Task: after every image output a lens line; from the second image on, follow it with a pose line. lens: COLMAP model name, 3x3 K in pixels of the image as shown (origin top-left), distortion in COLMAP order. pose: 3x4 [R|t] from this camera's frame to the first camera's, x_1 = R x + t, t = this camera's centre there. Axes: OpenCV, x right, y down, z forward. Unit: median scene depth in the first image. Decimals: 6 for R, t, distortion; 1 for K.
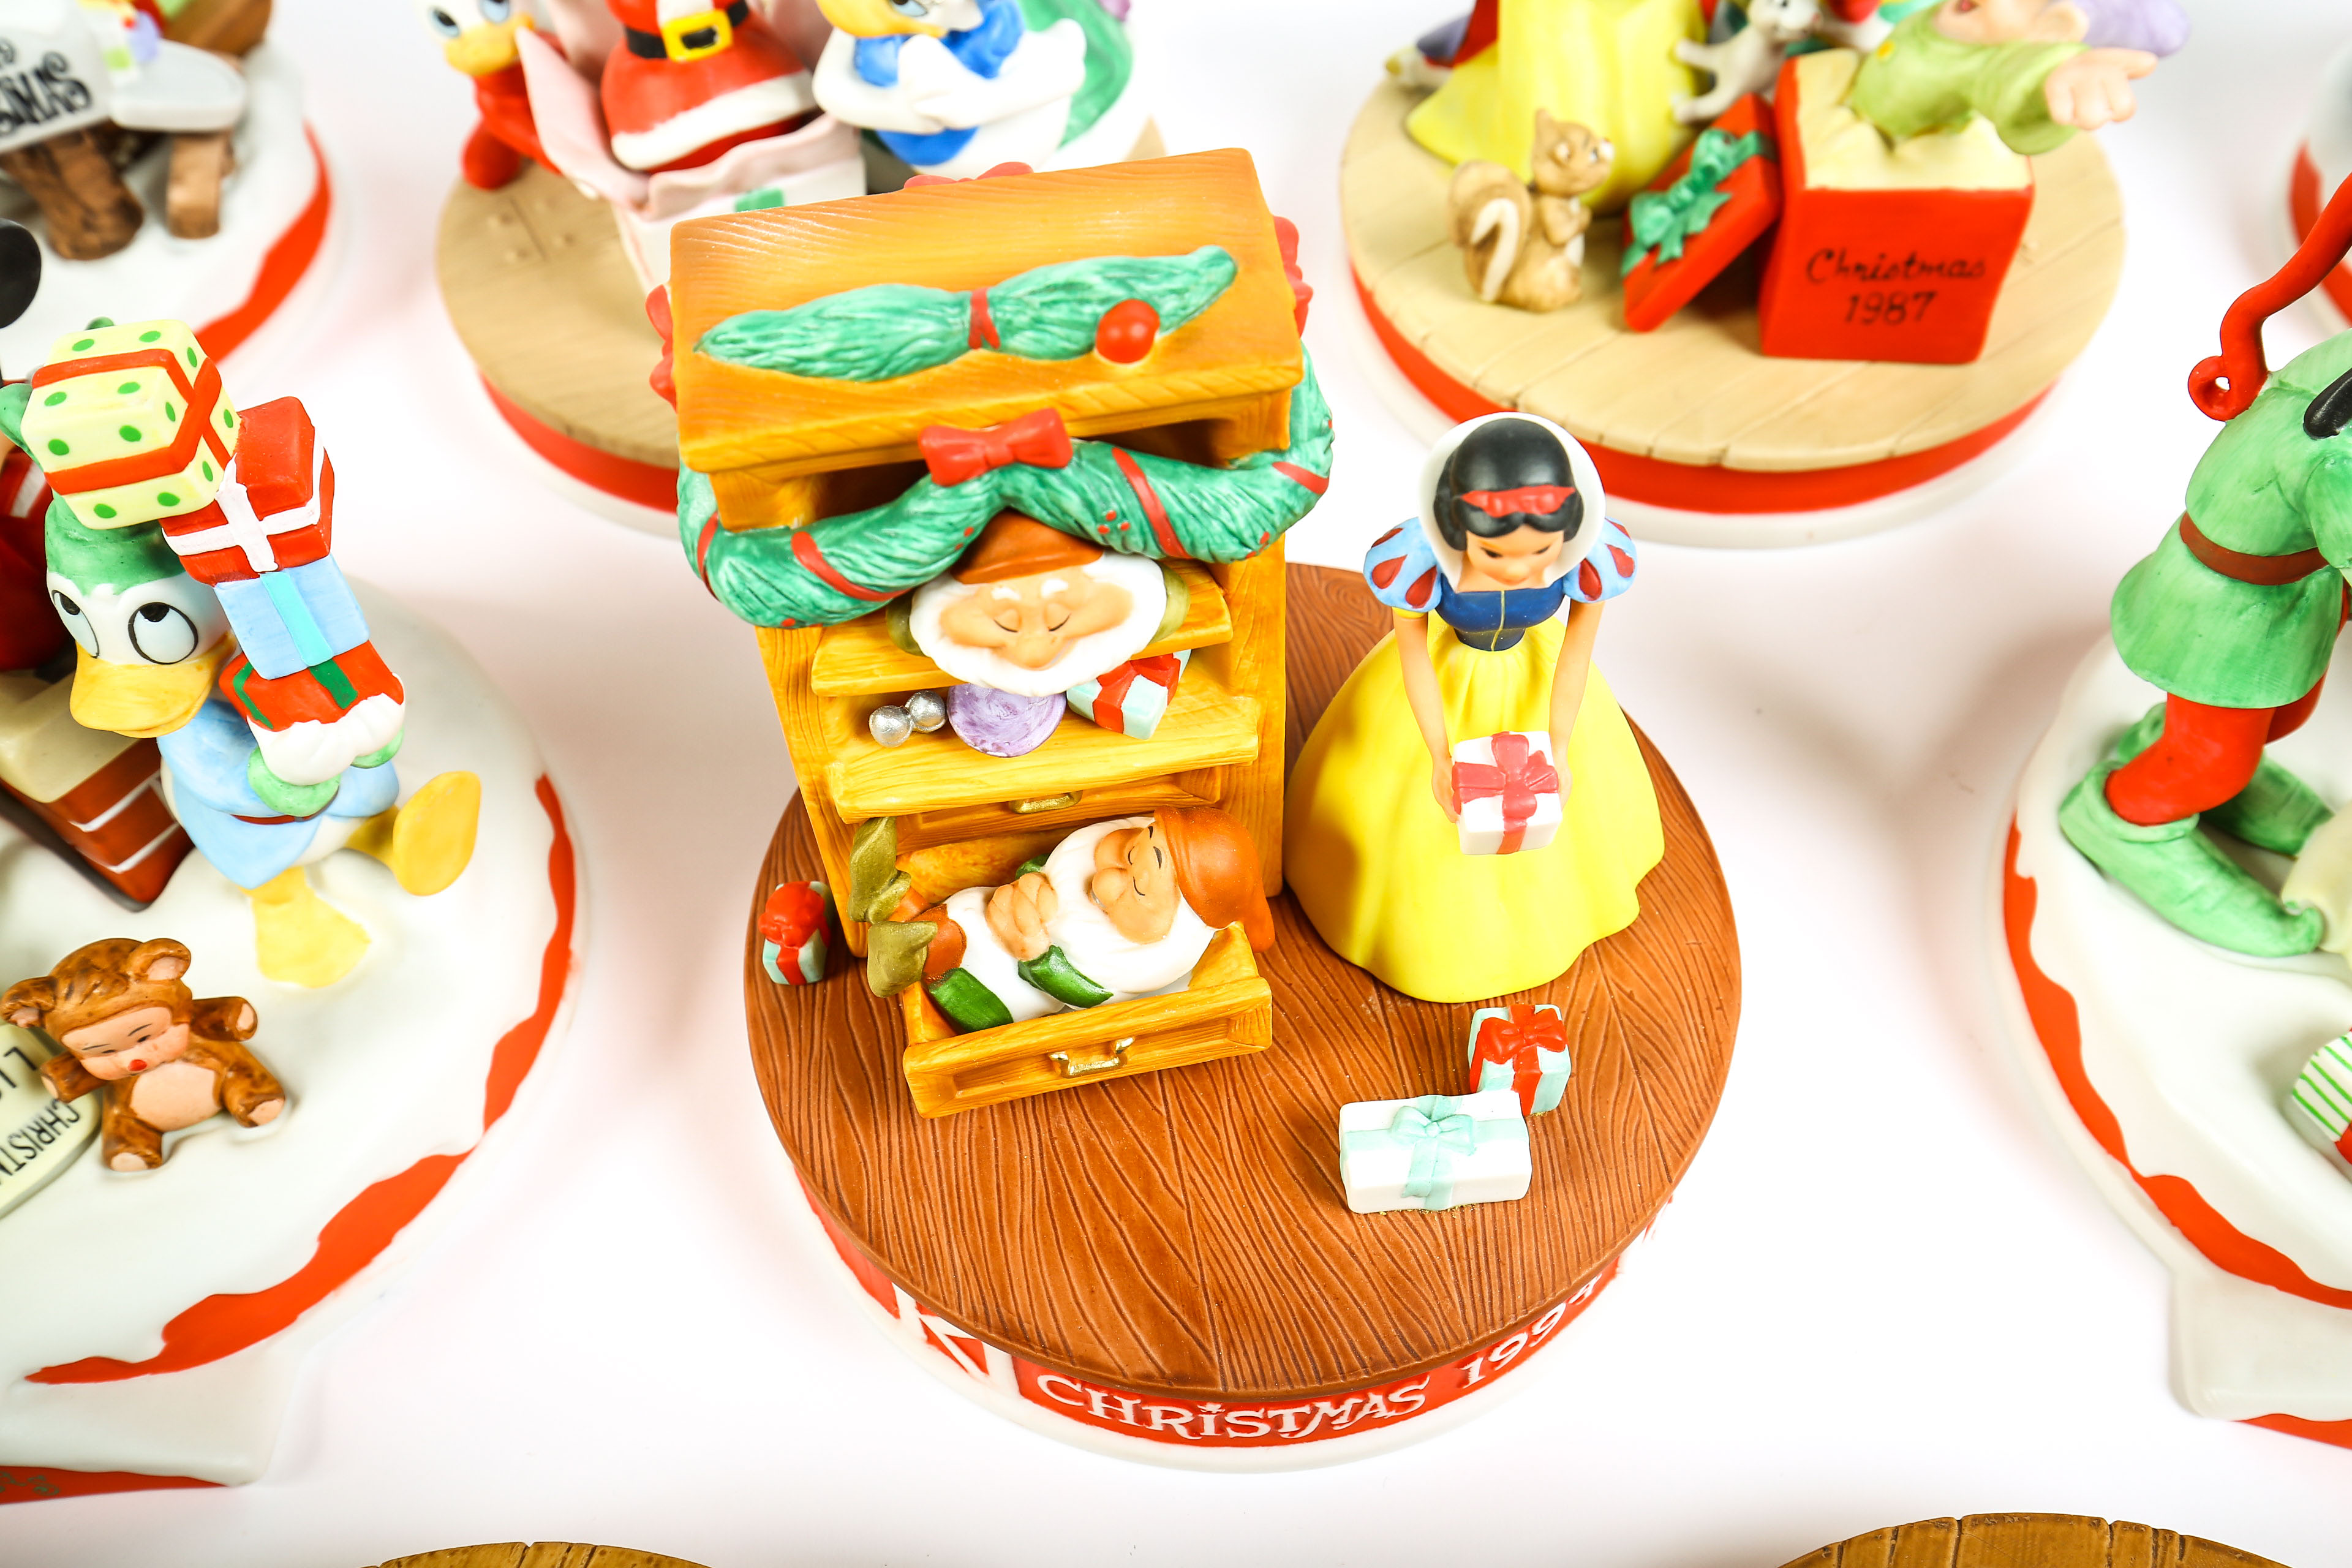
lens RADIAL K [[2277.3, 0, 1181.1], [0, 2277.3, 775.7], [0, 0, 1]] dist [0.045736, 0.000000]
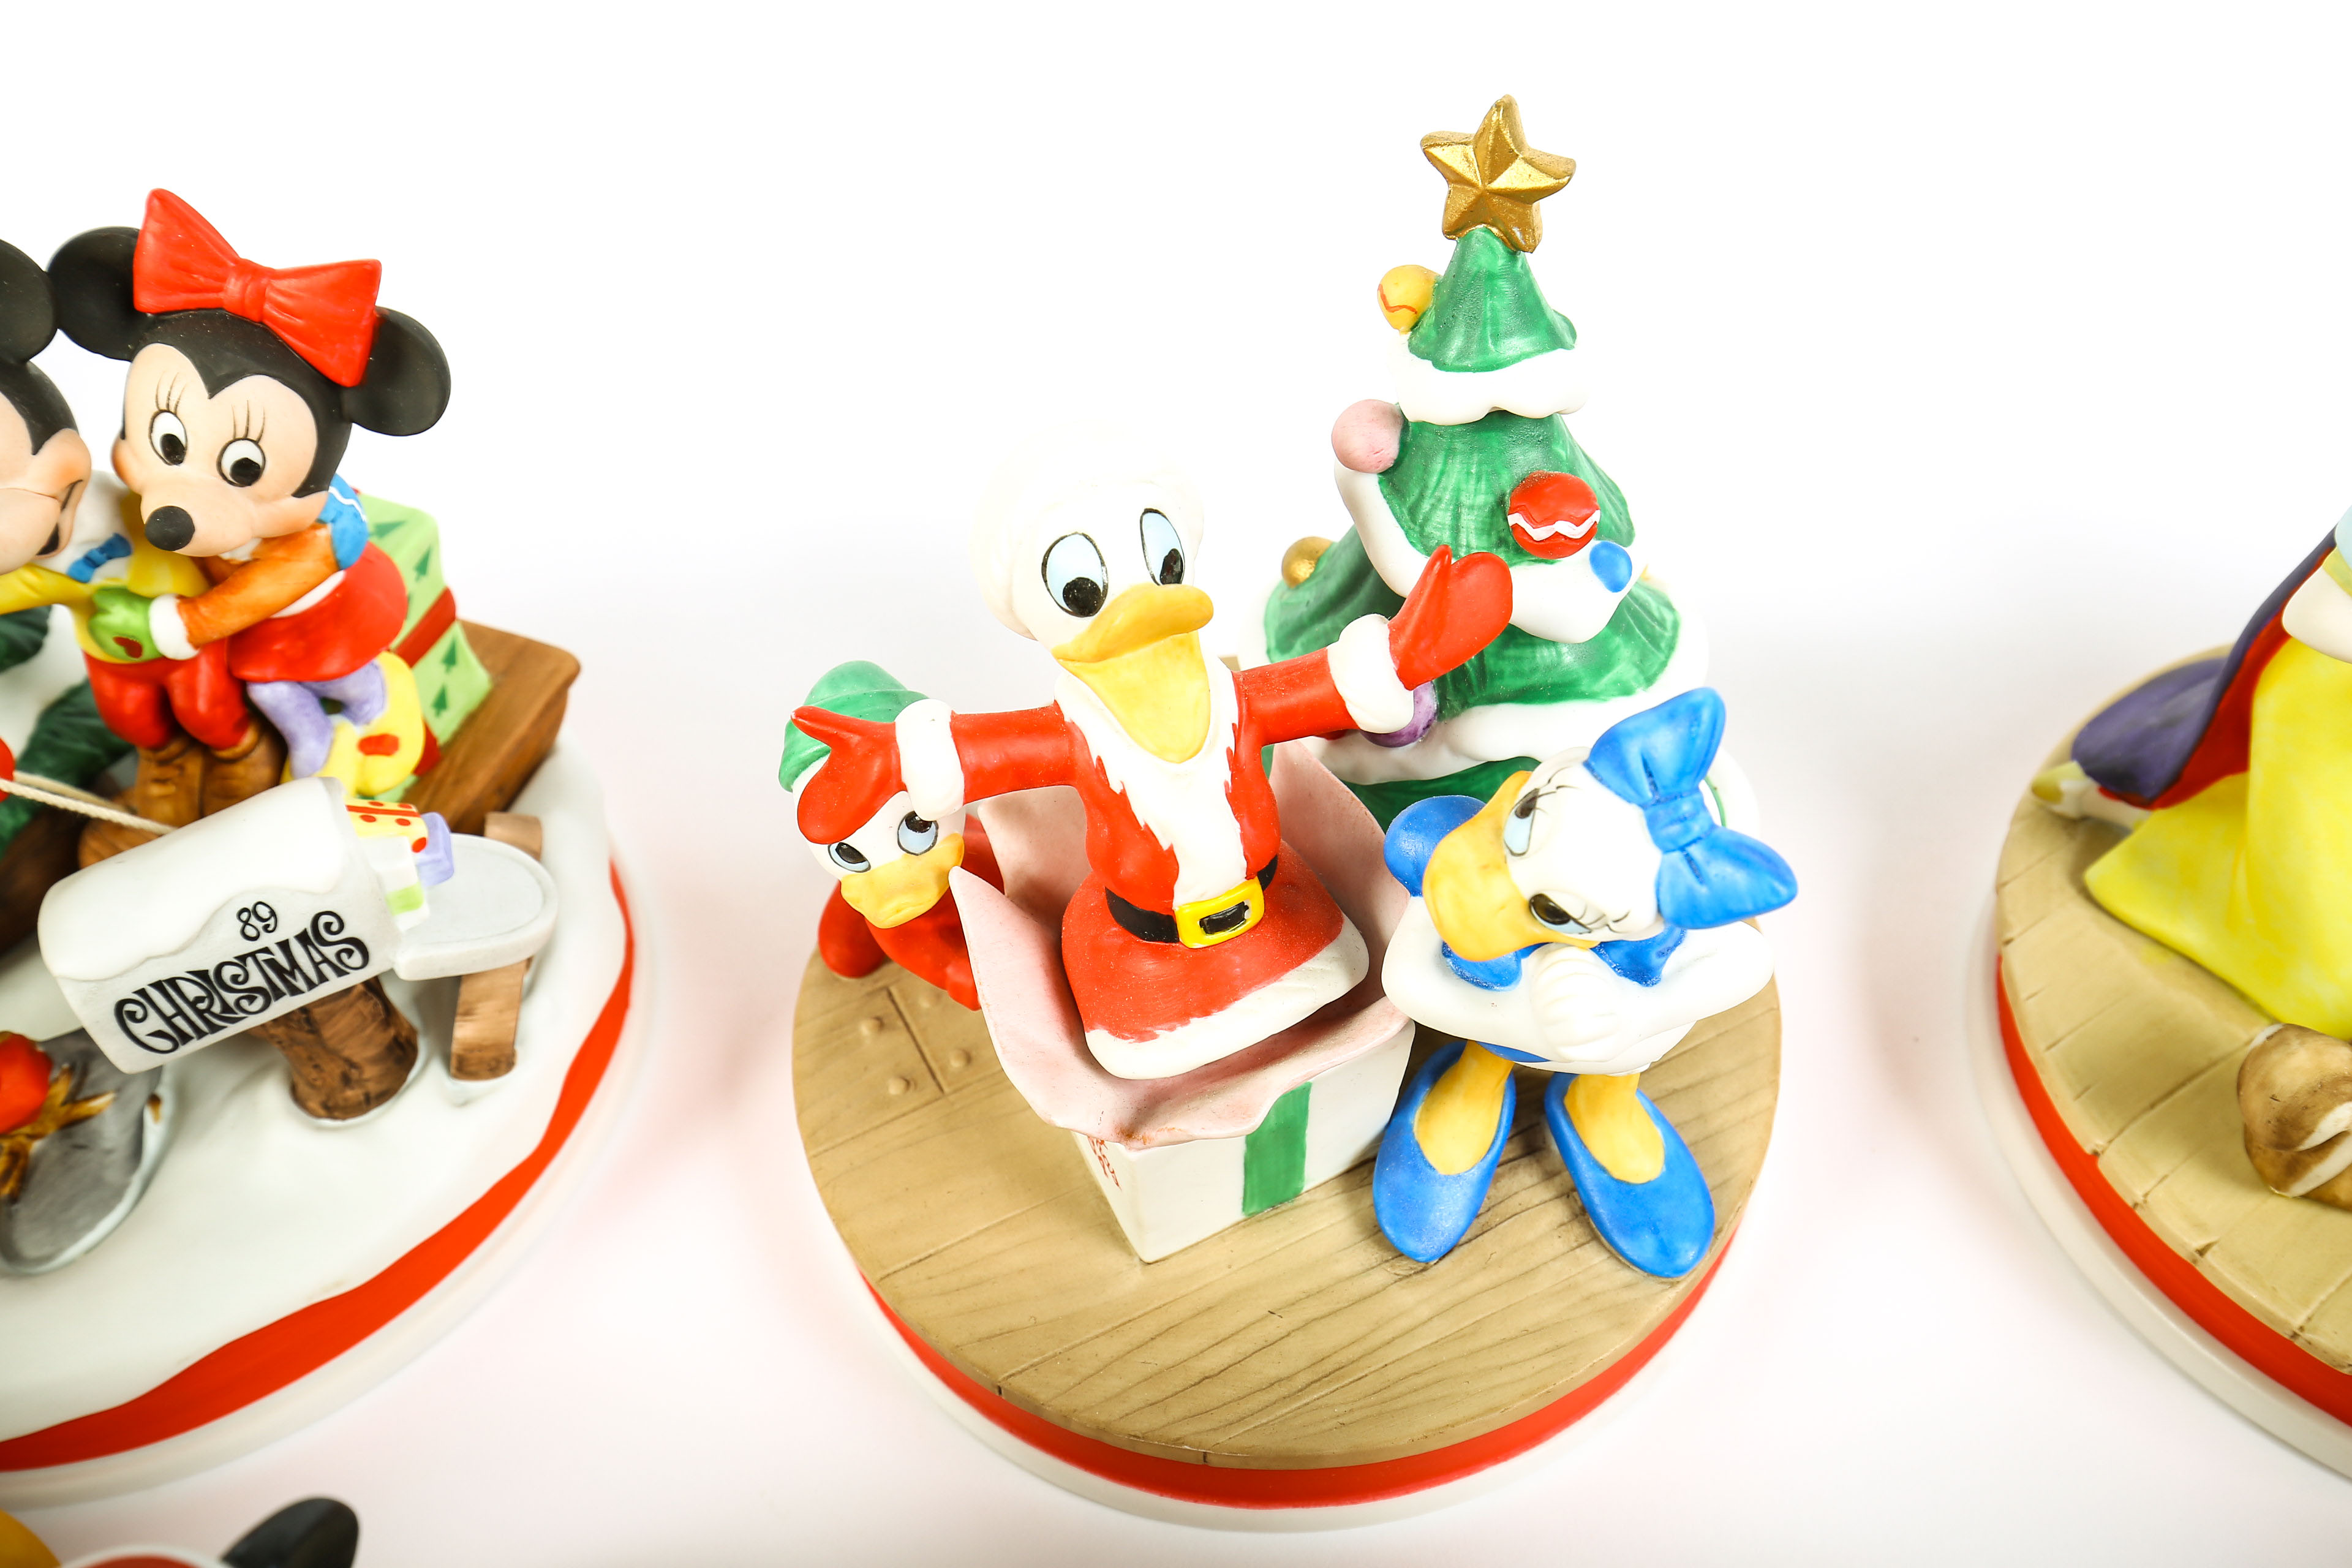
lens RADIAL K [[2277.3, 0, 1180.6], [0, 2277.3, 777.7], [0, 0, 1]] dist [0.045736, 0.000000]
pose [[0.999393, -0.009905, -0.033387, -0.219288], [0.007233, 0.996831, -0.079224, -0.339479], [0.034066, 0.078934, 0.996298, 0.320162]]
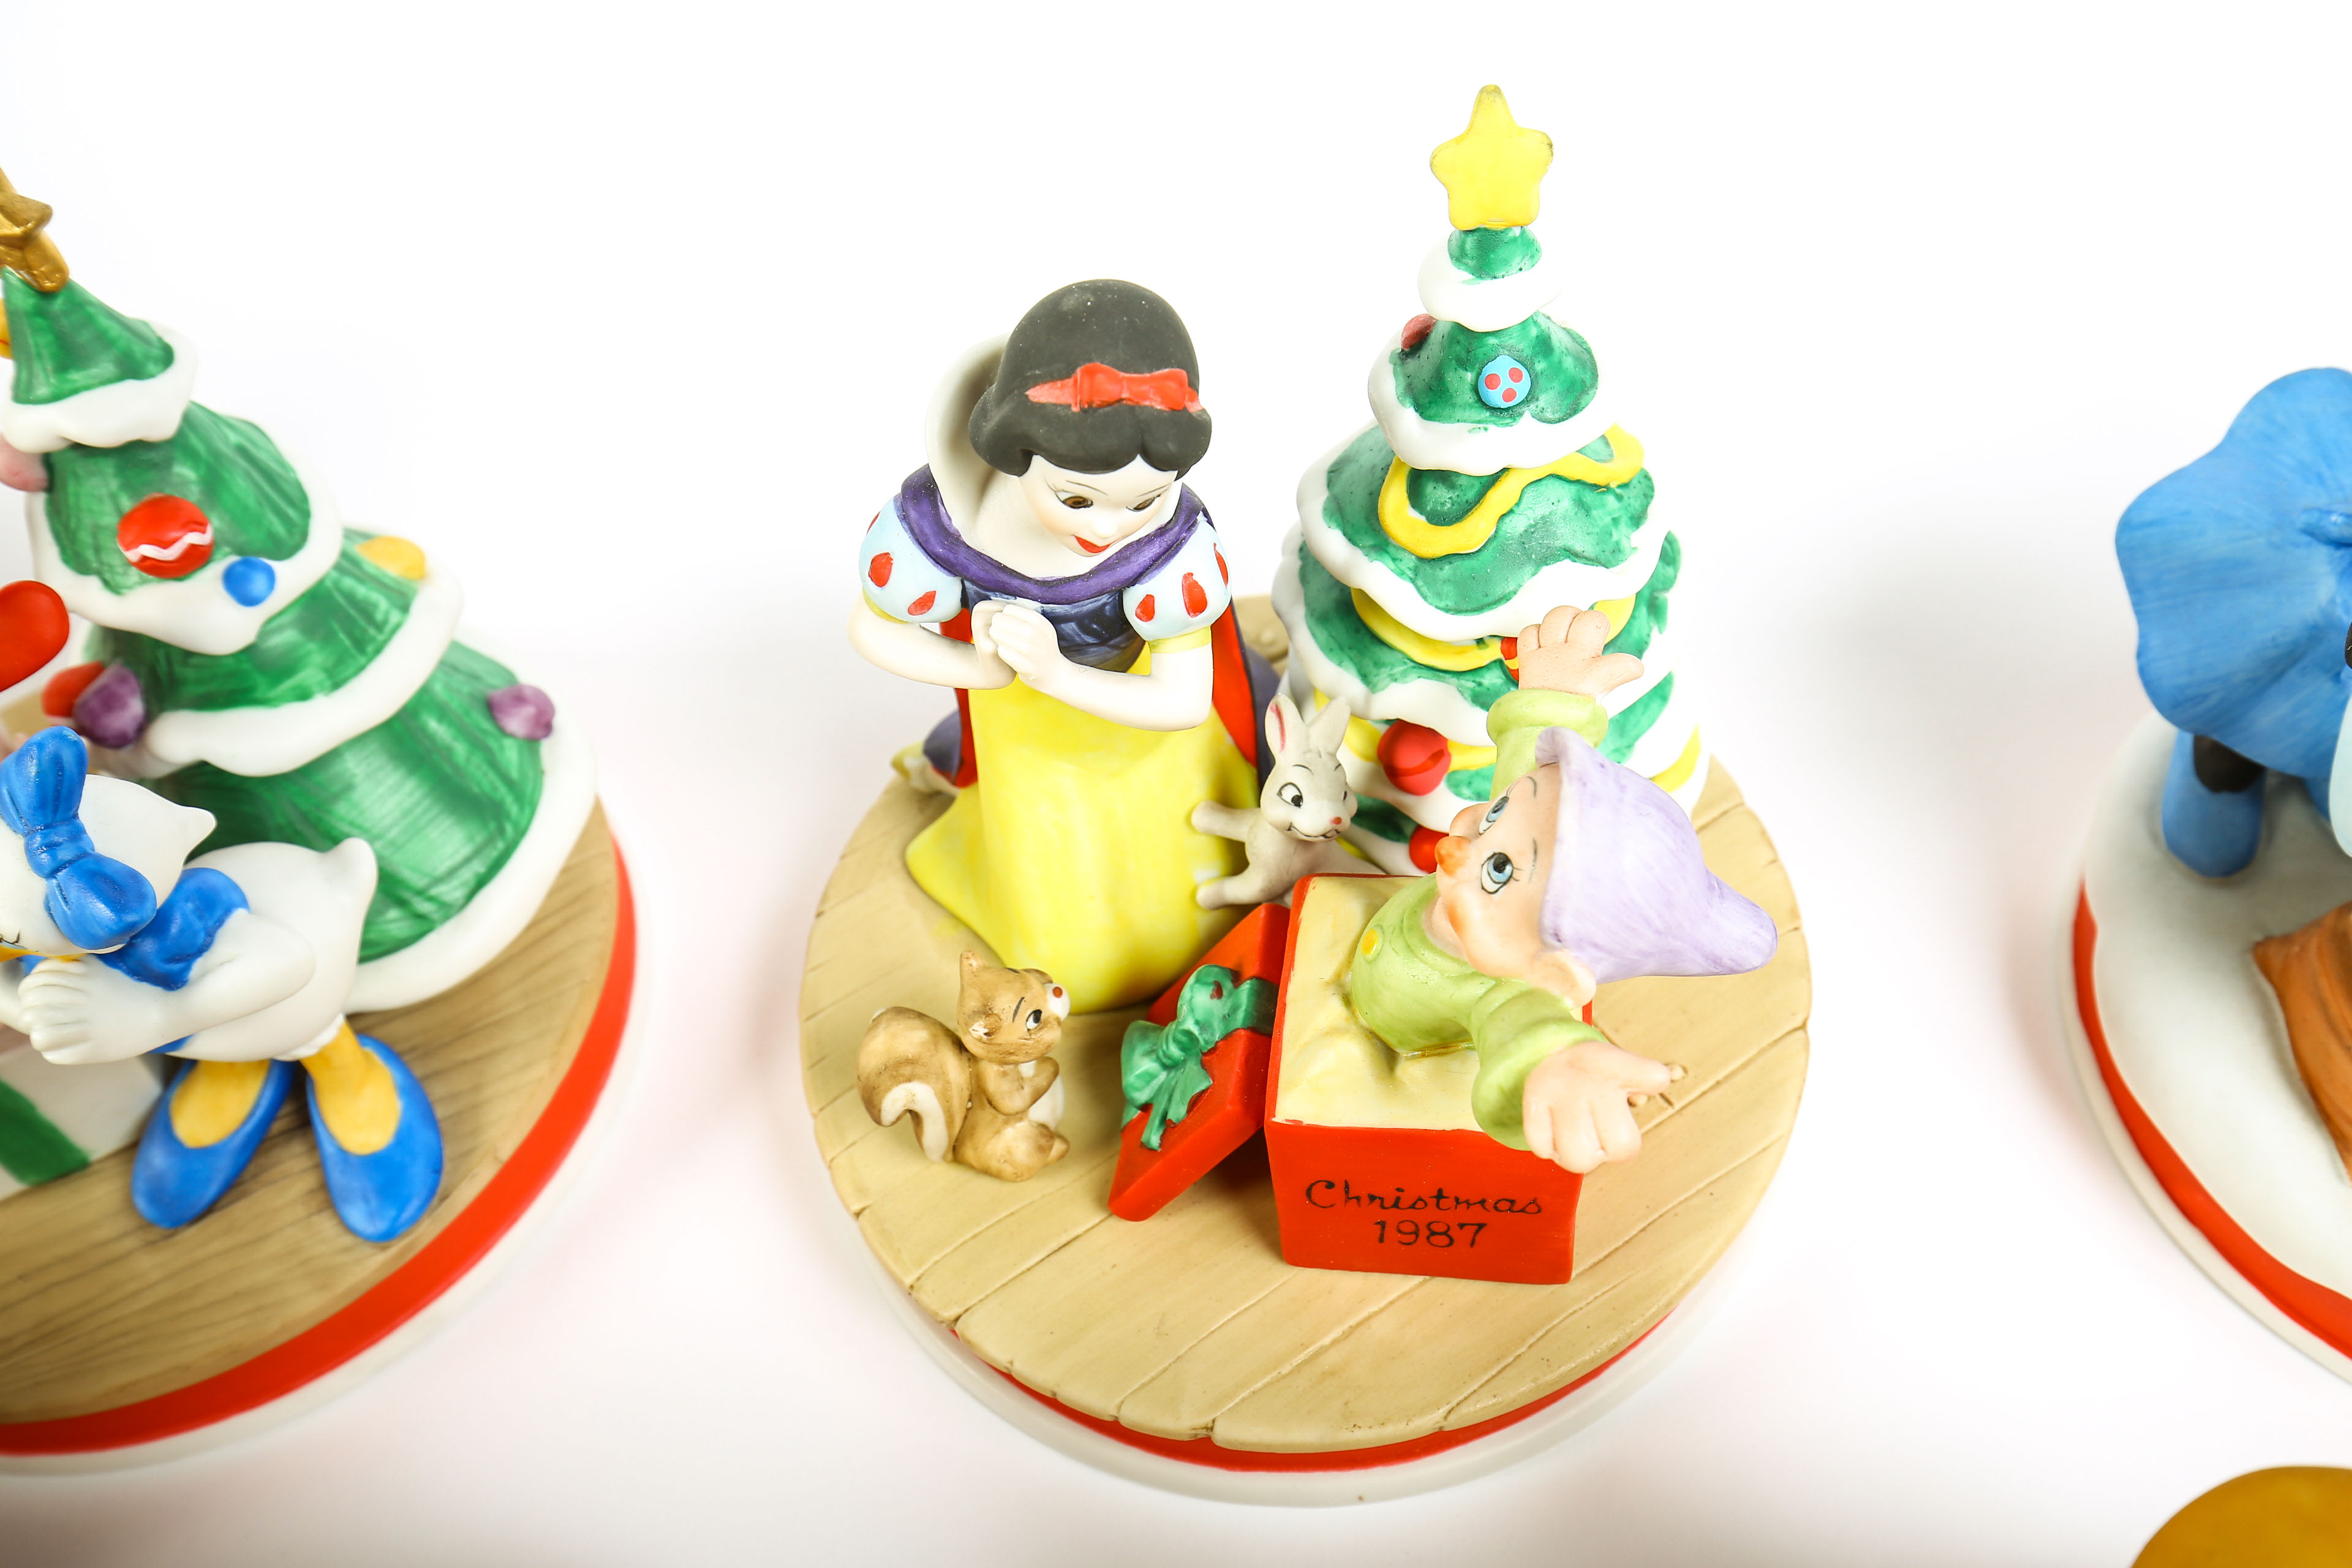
lens RADIAL K [[2277.3, 0, 1174.5], [0, 2277.3, 793.2], [0, 0, 1]] dist [0.045736, 0.000000]
pose [[0.996805, -0.015152, -0.078429, 0.326527], [0.014297, 0.999832, -0.011450, -0.384404], [0.078589, 0.010292, 0.996854, 0.301118]]
